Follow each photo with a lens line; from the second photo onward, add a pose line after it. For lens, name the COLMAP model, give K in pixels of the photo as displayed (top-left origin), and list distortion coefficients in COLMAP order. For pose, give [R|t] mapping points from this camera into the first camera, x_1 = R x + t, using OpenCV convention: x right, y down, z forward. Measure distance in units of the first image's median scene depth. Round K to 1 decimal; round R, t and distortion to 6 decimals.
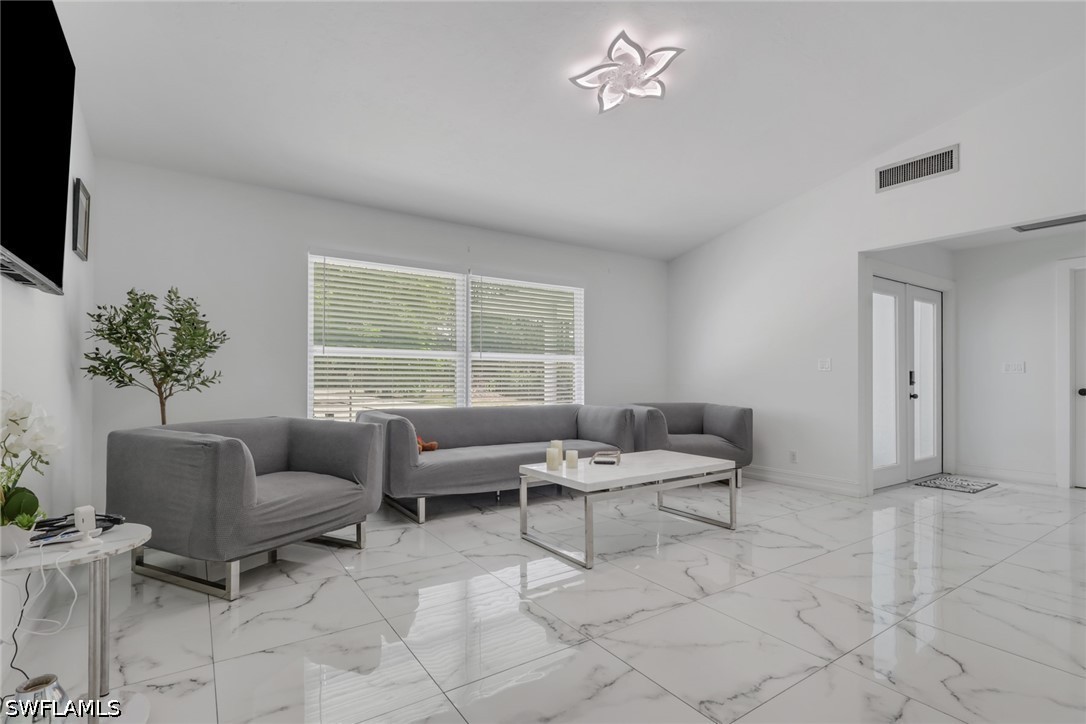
lens RADIAL K [[516.1, 0, 544.9], [0, 516.1, 378.7], [0, 0, 1]] dist [0.002104, 0.000240]
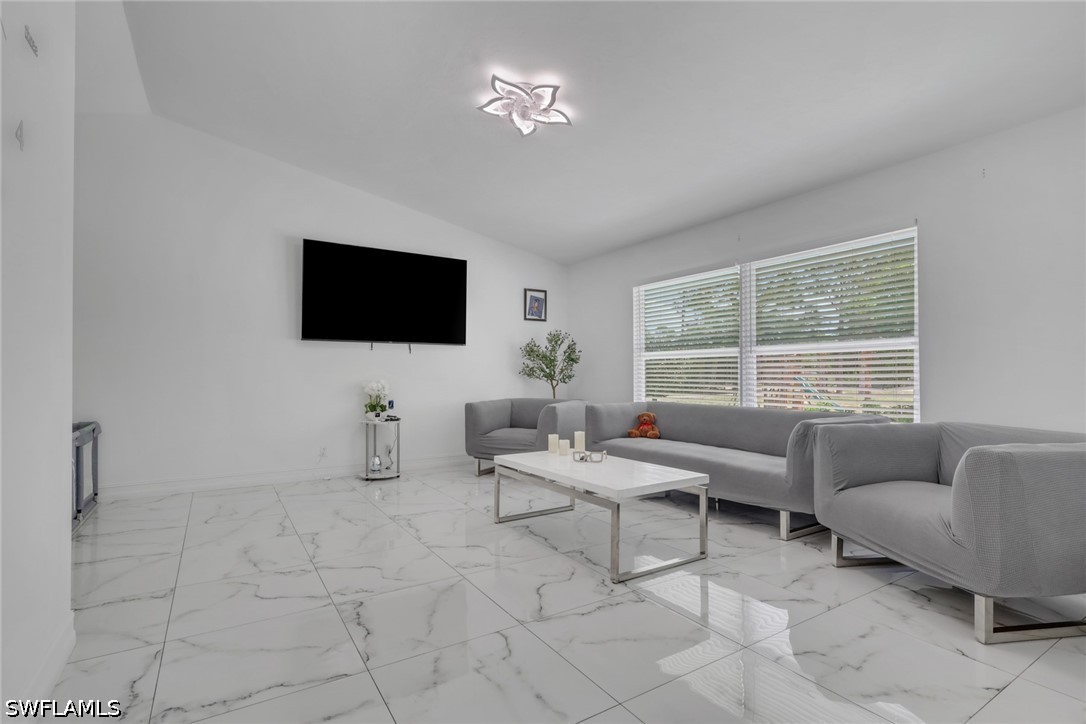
lens RADIAL K [[516.1, 0, 544.9], [0, 516.1, 378.7], [0, 0, 1]] dist [0.002104, 0.000240]
pose [[-0.033474, 0.002126, -0.999437, 1.115718], [0.004443, 0.999988, 0.001978, 0.002448], [0.999430, -0.004374, -0.033483, 0.943543]]
